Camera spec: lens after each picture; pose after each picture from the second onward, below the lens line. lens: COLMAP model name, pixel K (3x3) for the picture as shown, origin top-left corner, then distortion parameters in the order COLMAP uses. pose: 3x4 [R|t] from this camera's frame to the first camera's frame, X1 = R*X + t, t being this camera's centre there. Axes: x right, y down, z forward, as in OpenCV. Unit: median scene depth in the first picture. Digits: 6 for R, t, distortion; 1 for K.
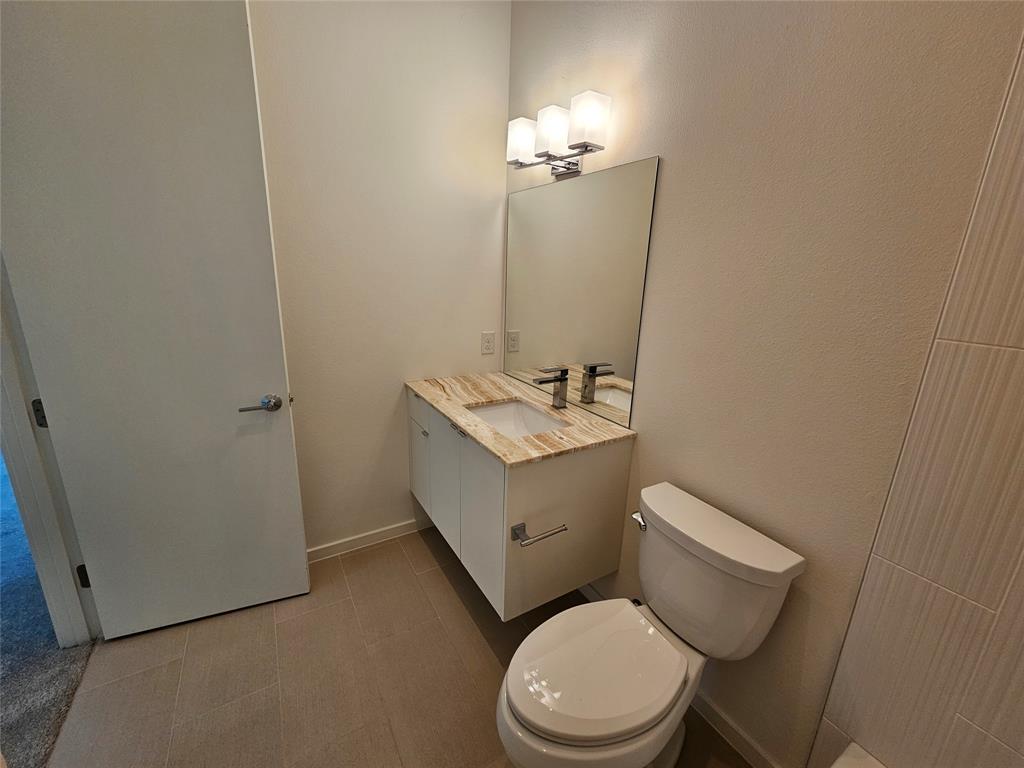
lens RADIAL K [[418.6, 0, 515.4], [0, 418.6, 381.2], [0, 0, 1]] dist [-0.002016, -0.000199]
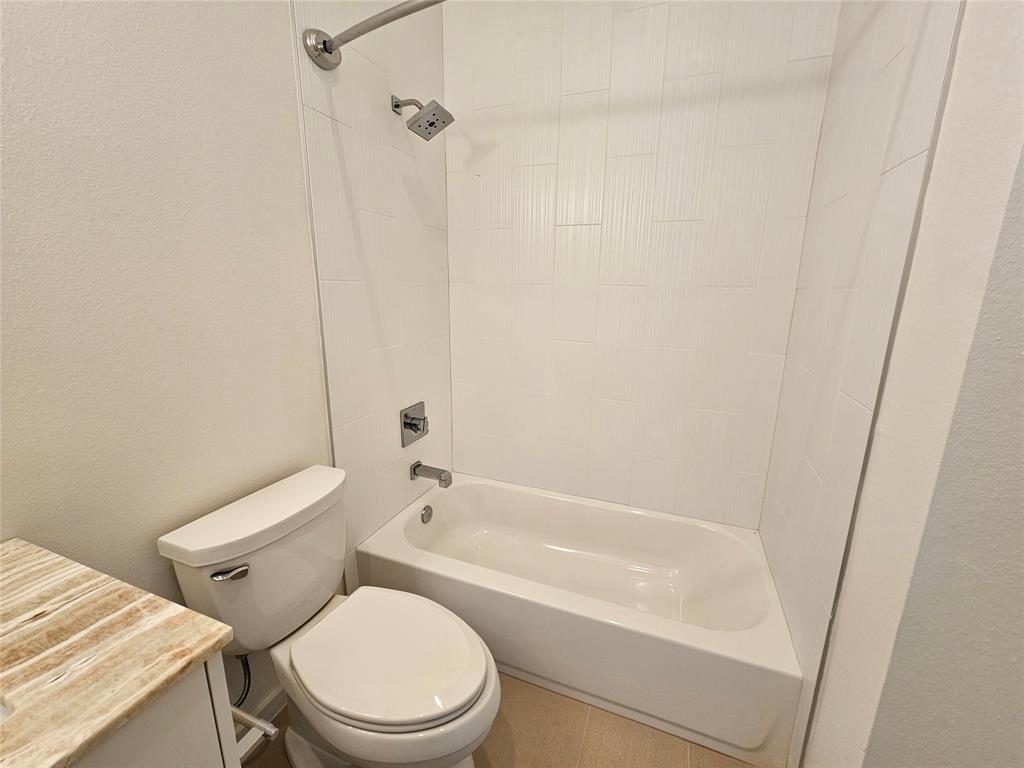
lens RADIAL K [[418.6, 0, 515.4], [0, 418.6, 381.2], [0, 0, 1]] dist [-0.002016, -0.000199]
pose [[-0.607977, -0.220142, 0.762825, -0.437762], [0.169275, 0.902759, 0.395439, -0.150587], [-0.775700, 0.369545, -0.511592, 0.816643]]
